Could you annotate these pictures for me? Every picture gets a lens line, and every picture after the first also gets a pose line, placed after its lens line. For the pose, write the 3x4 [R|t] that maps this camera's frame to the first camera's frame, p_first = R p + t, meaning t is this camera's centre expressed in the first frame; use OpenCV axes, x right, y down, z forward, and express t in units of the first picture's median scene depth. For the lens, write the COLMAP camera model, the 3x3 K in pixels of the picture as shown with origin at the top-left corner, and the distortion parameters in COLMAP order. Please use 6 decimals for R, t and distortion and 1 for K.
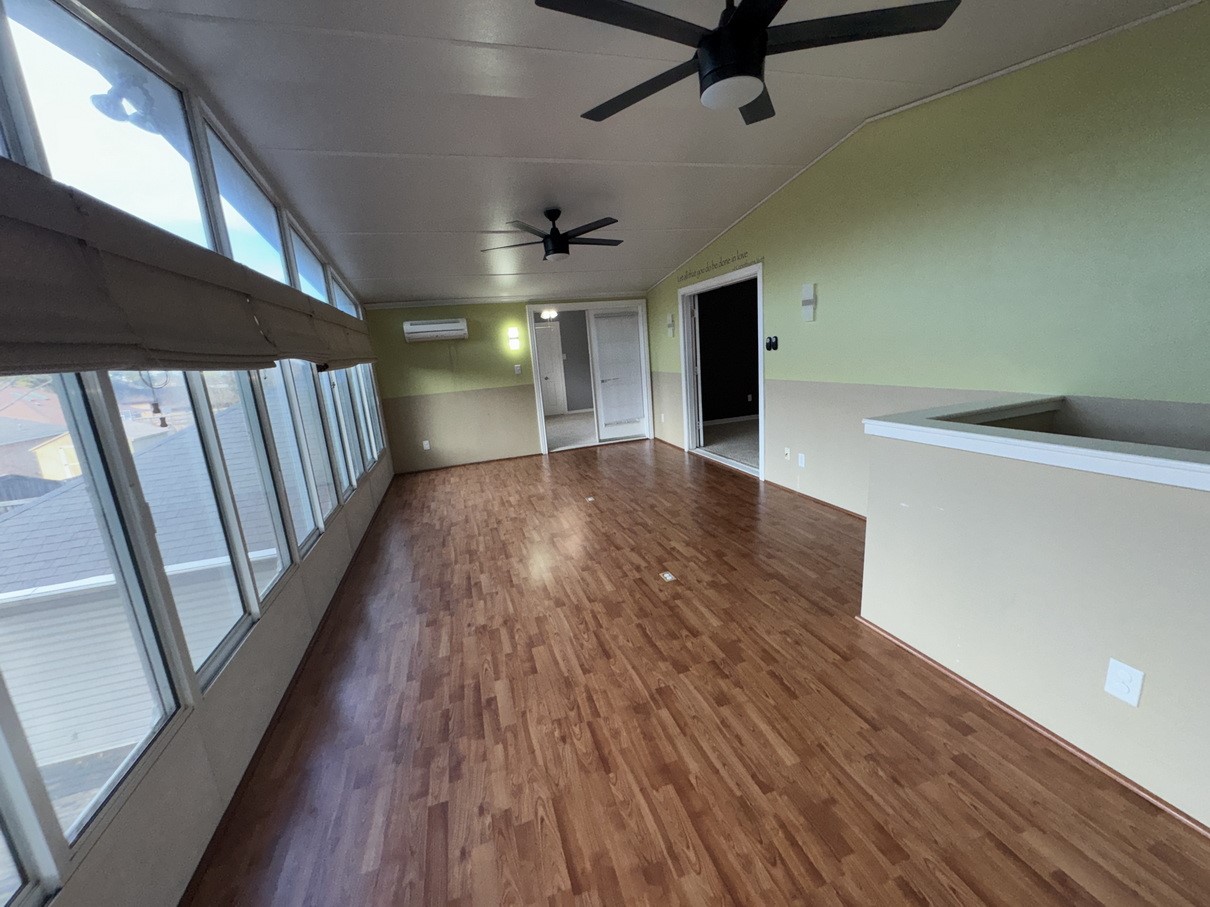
lens RADIAL K [[483.9, 0, 604.7], [0, 483.9, 453.3], [0, 0, 1]] dist [-0.000249, -0.000017]
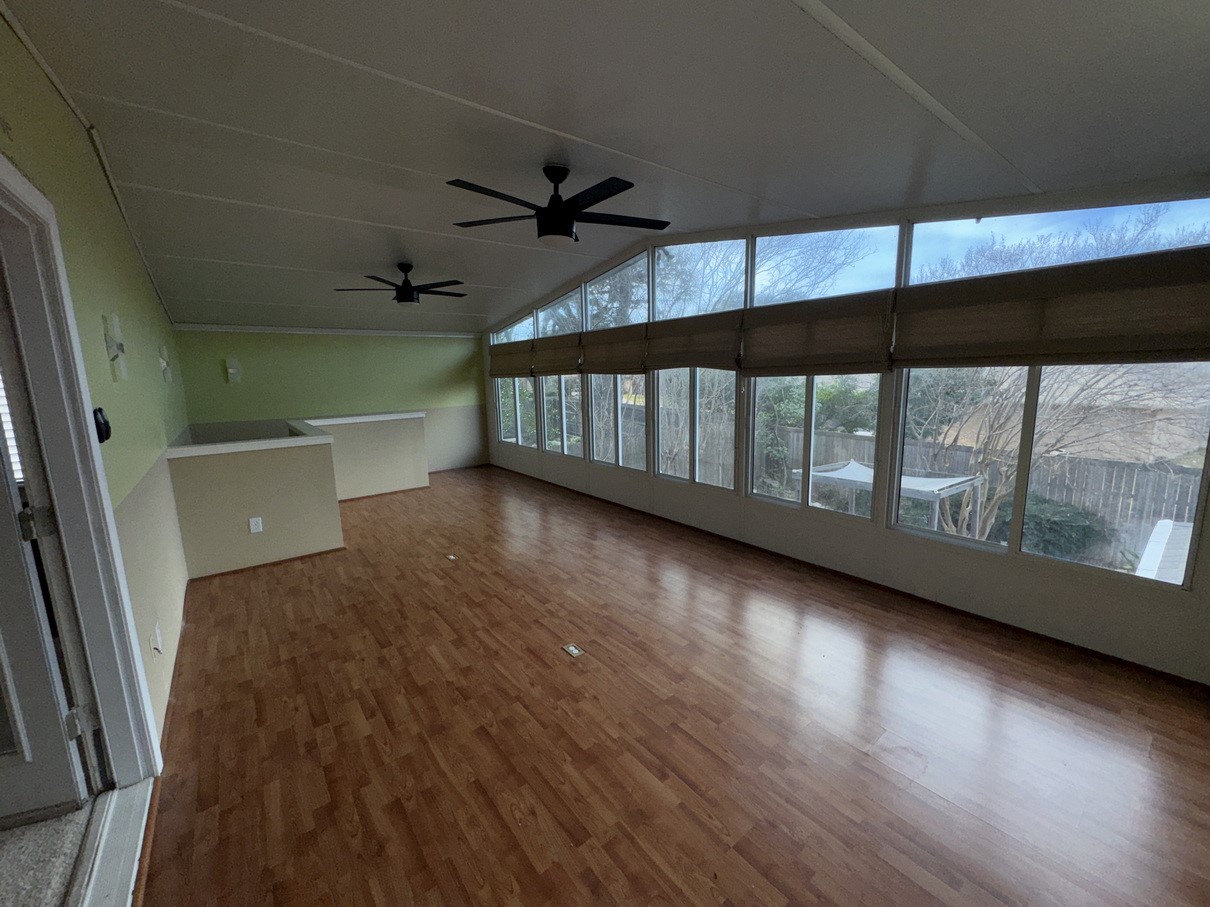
lens RADIAL K [[483.9, 0, 605.6], [0, 483.9, 451.9], [0, 0, 1]] dist [-0.000249, -0.000017]
pose [[-0.930497, 0.160454, -0.329287, 0.106277], [0.024306, 0.924020, 0.381571, -0.421820], [0.365493, 0.347047, -0.863698, 1.815229]]
